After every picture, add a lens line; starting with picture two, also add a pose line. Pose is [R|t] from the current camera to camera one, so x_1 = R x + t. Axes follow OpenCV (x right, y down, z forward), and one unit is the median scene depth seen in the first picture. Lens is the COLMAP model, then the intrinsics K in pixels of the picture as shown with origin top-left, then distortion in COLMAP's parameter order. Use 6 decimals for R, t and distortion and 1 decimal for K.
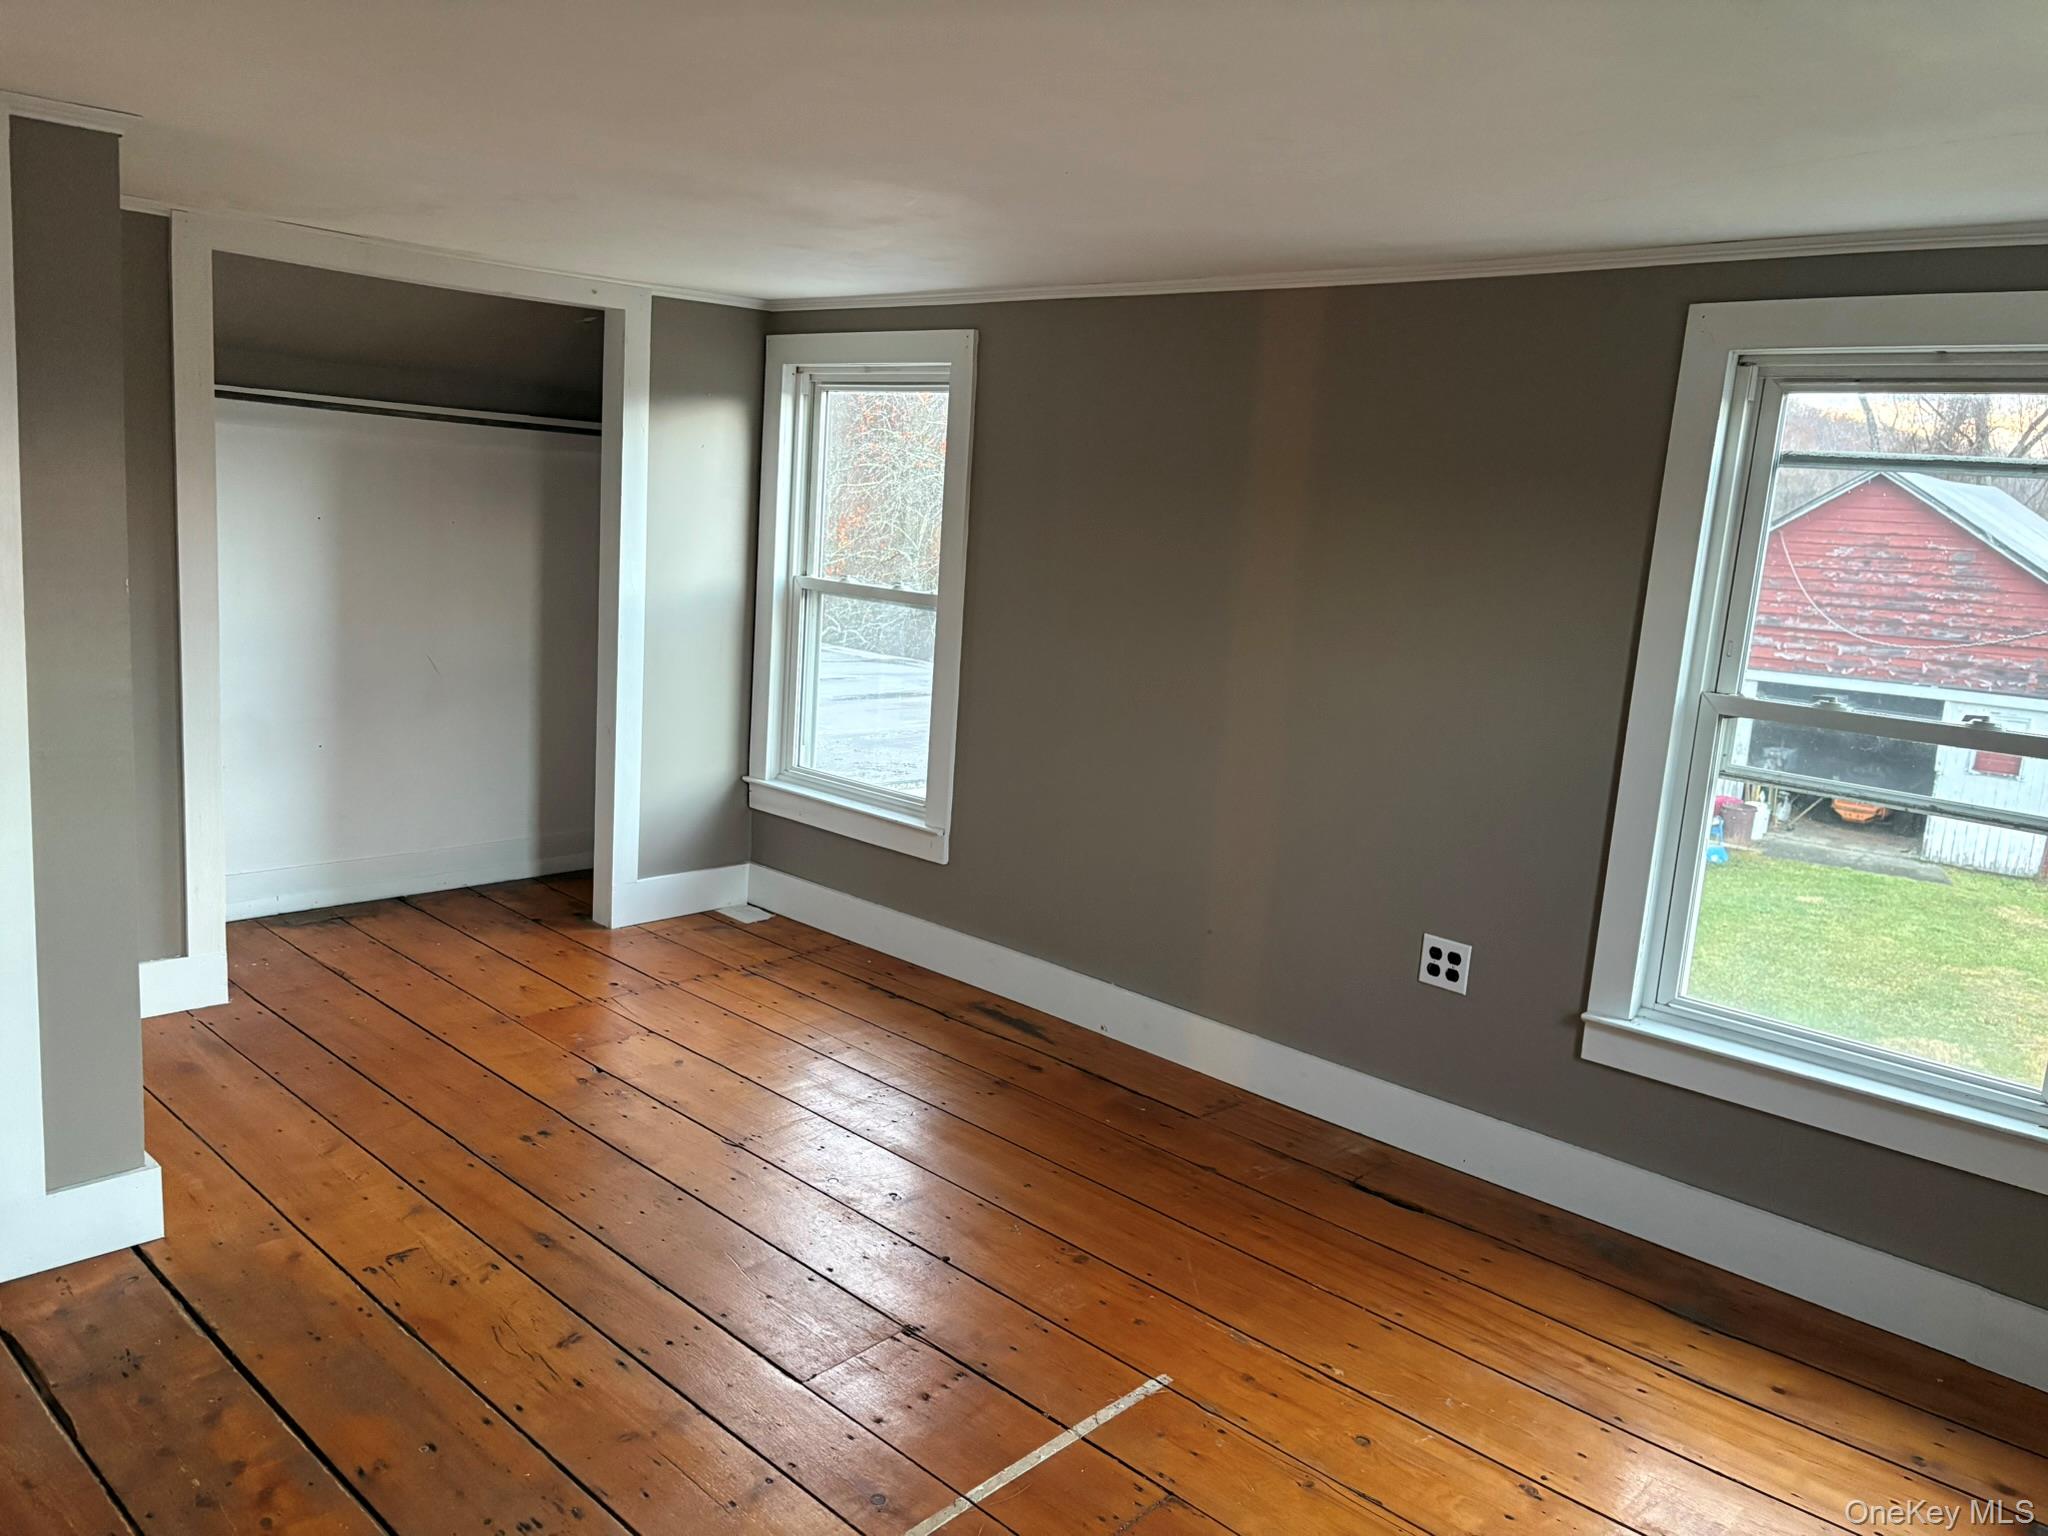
lens RADIAL K [[1576.0, 0, 1021.3], [0, 1576.0, 782.8], [0, 0, 1]] dist [0.059827, -0.006090]
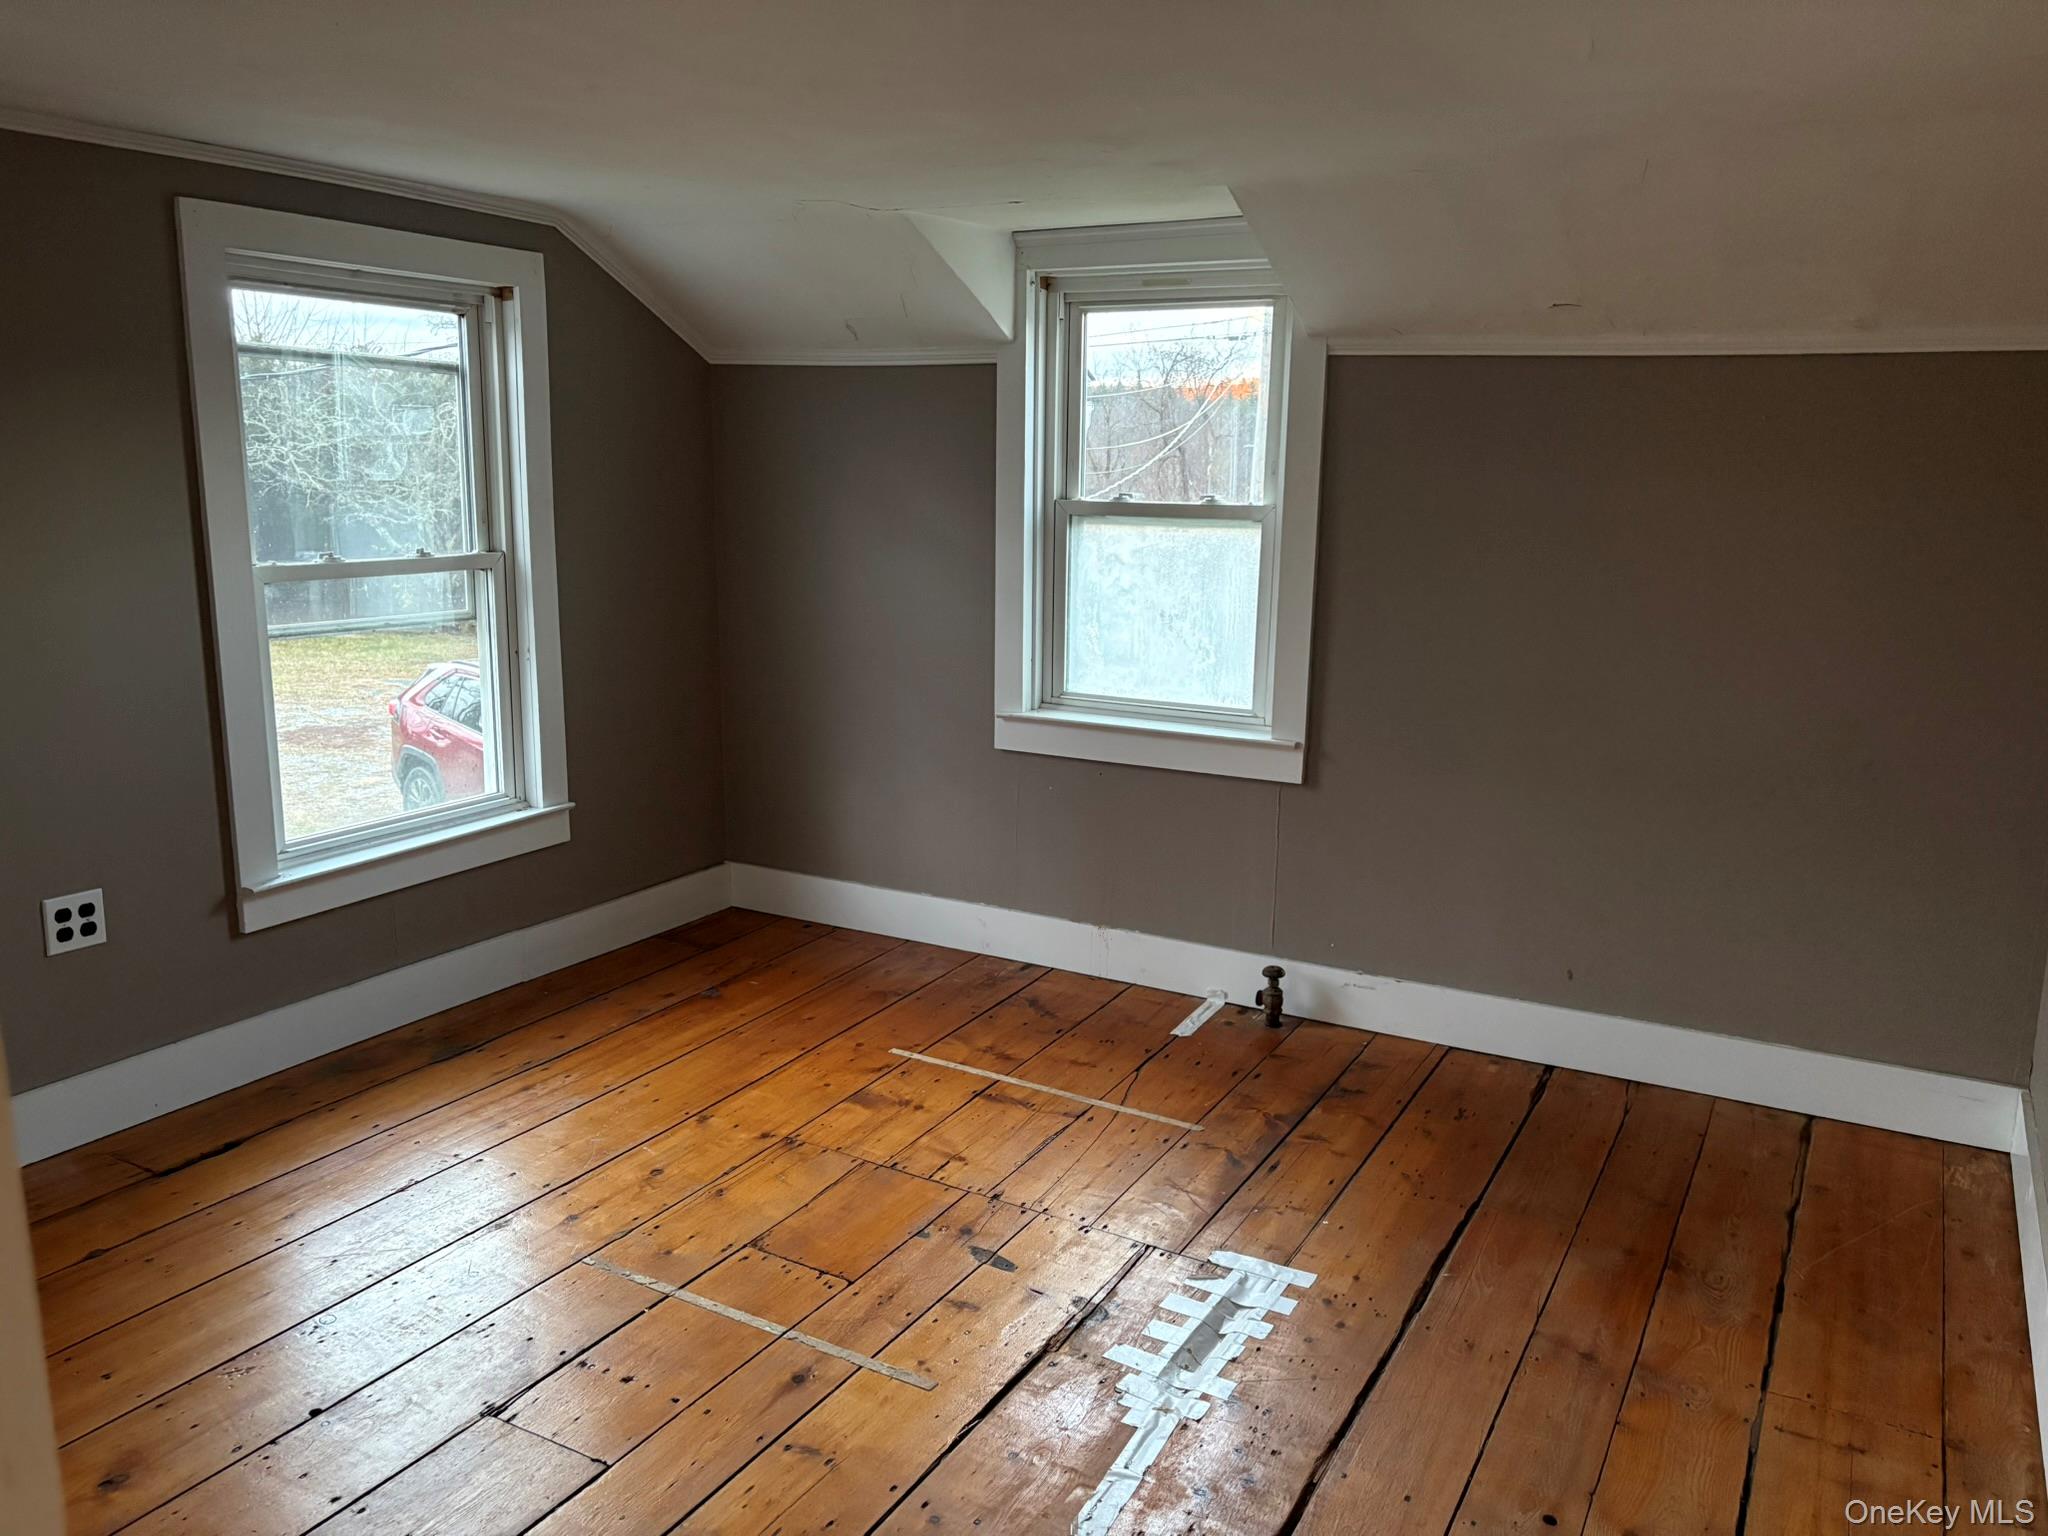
lens RADIAL K [[1576.0, 0, 1016.3], [0, 1576.0, 755.1], [0, 0, 1]] dist [0.059827, -0.006090]
pose [[-0.202197, -0.265496, 0.942671, -0.699897], [0.156923, 0.941332, 0.298779, -0.168685], [-0.966691, 0.208339, -0.148672, 0.642530]]
